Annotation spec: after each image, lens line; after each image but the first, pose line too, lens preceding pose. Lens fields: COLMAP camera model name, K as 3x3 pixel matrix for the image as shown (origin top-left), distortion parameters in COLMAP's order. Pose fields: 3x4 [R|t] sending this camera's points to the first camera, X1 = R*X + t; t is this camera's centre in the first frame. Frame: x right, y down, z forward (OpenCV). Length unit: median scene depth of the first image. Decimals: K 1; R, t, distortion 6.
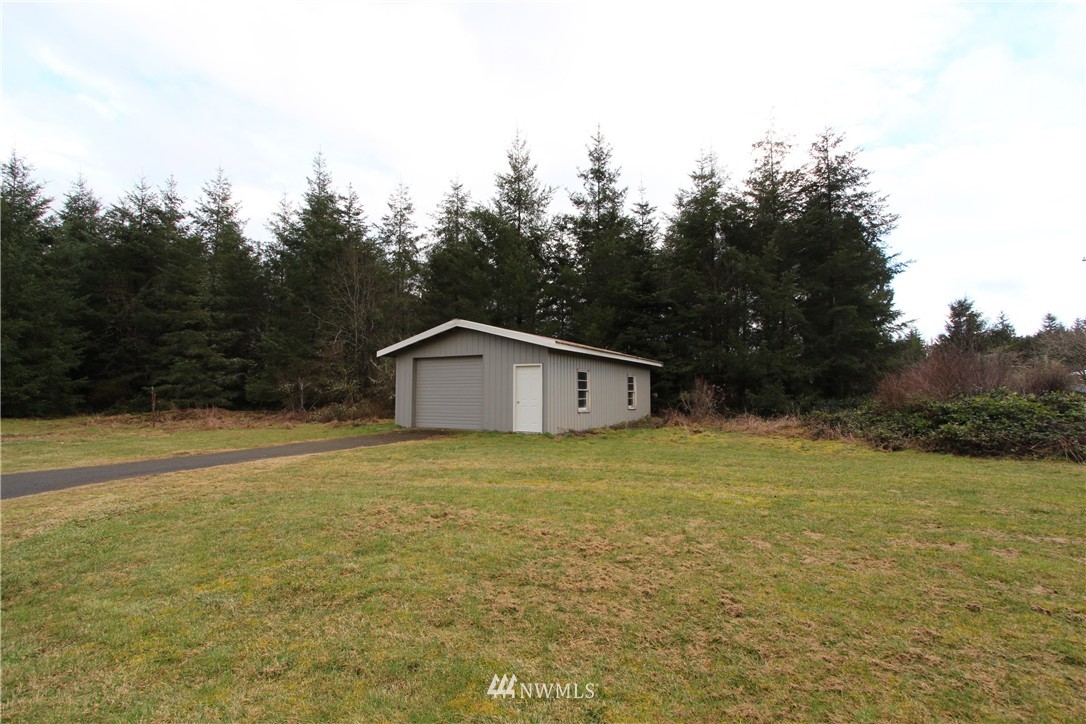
lens RADIAL K [[501.4, 0, 550.1], [0, 501.4, 360.7], [0, 0, 1]] dist [-0.017660, 0.004509]
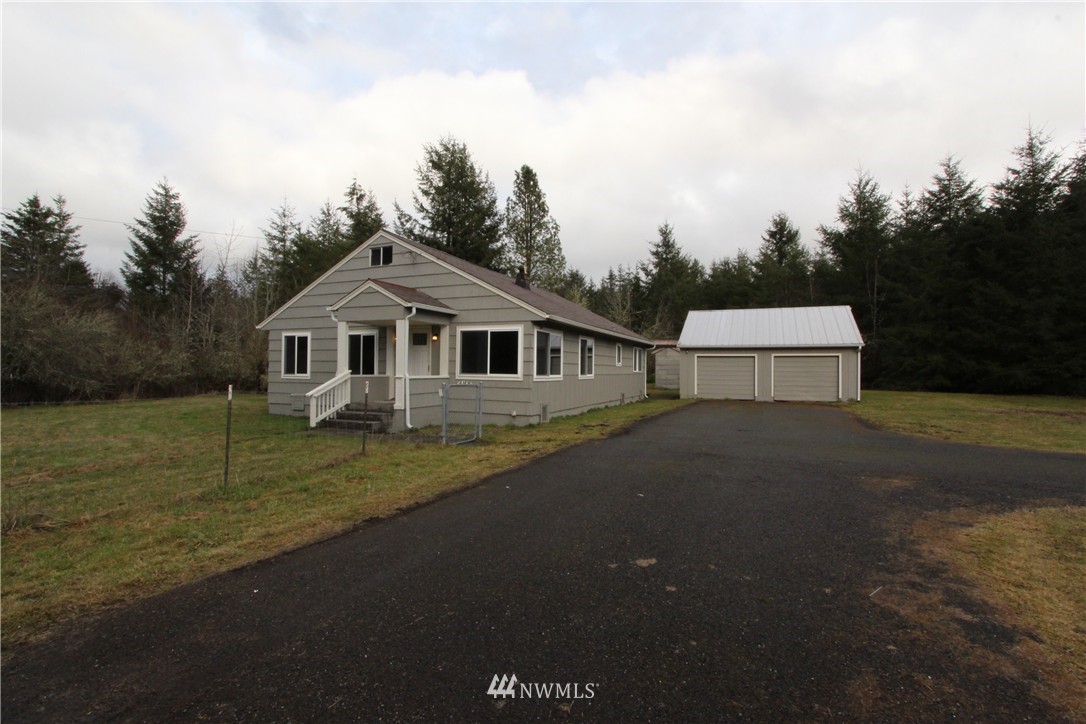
lens RADIAL K [[501.0, 0, 552.9], [0, 501.0, 364.1], [0, 0, 1]] dist [-0.016312, 0.001337]
pose [[0.017186, -0.011765, -0.999783, -0.100840], [0.060133, 0.998133, -0.010712, 0.002725], [0.998042, -0.059936, 0.017861, -0.017009]]
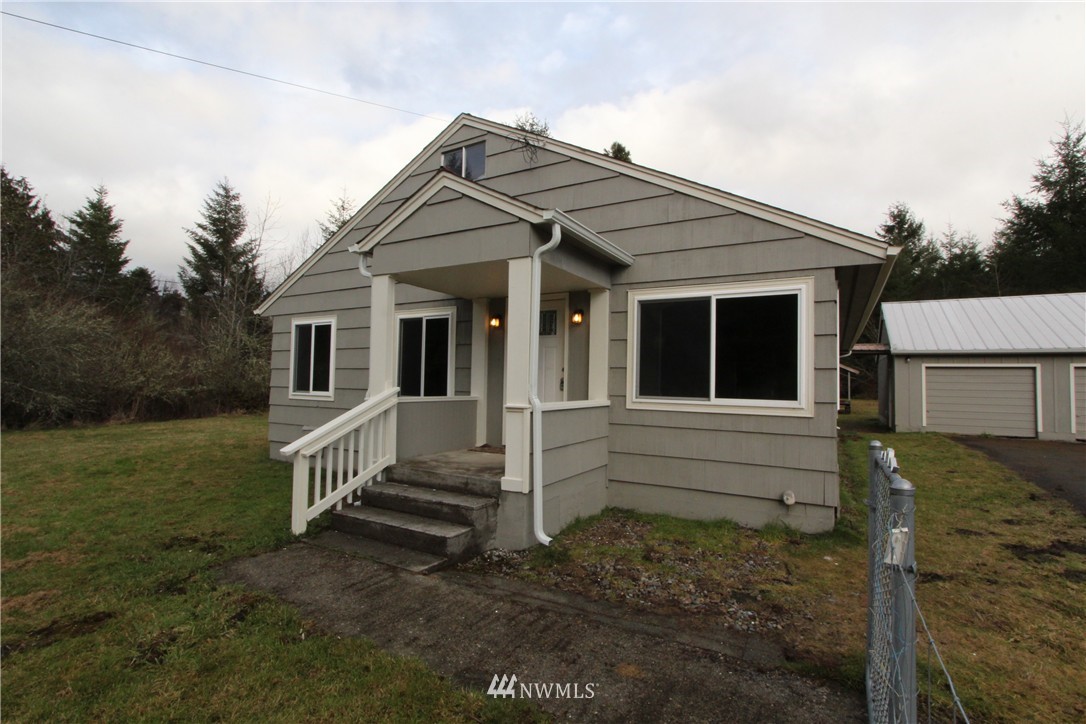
lens RADIAL K [[501.0, 0, 552.9], [0, 501.0, 364.1], [0, 0, 1]] dist [-0.016312, 0.001337]
pose [[-0.098090, -0.040853, -0.994339, -0.367173], [0.051727, 0.997597, -0.046090, -0.004428], [0.993832, -0.055955, -0.095741, -0.112470]]
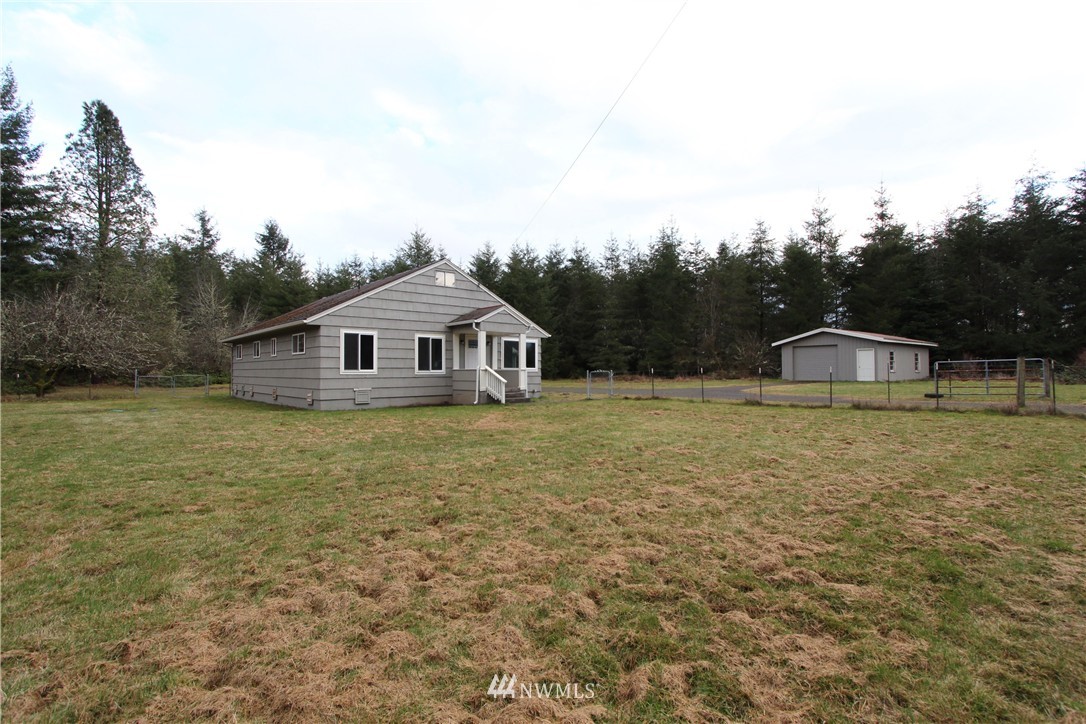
lens RADIAL K [[501.4, 0, 550.1], [0, 501.4, 360.7], [0, 0, 1]] dist [-0.017660, 0.004509]
pose [[0.916351, -0.013418, -0.400152, -0.220427], [0.032384, 0.998648, 0.040672, -0.037558], [0.399065, -0.050228, 0.915546, -0.755412]]
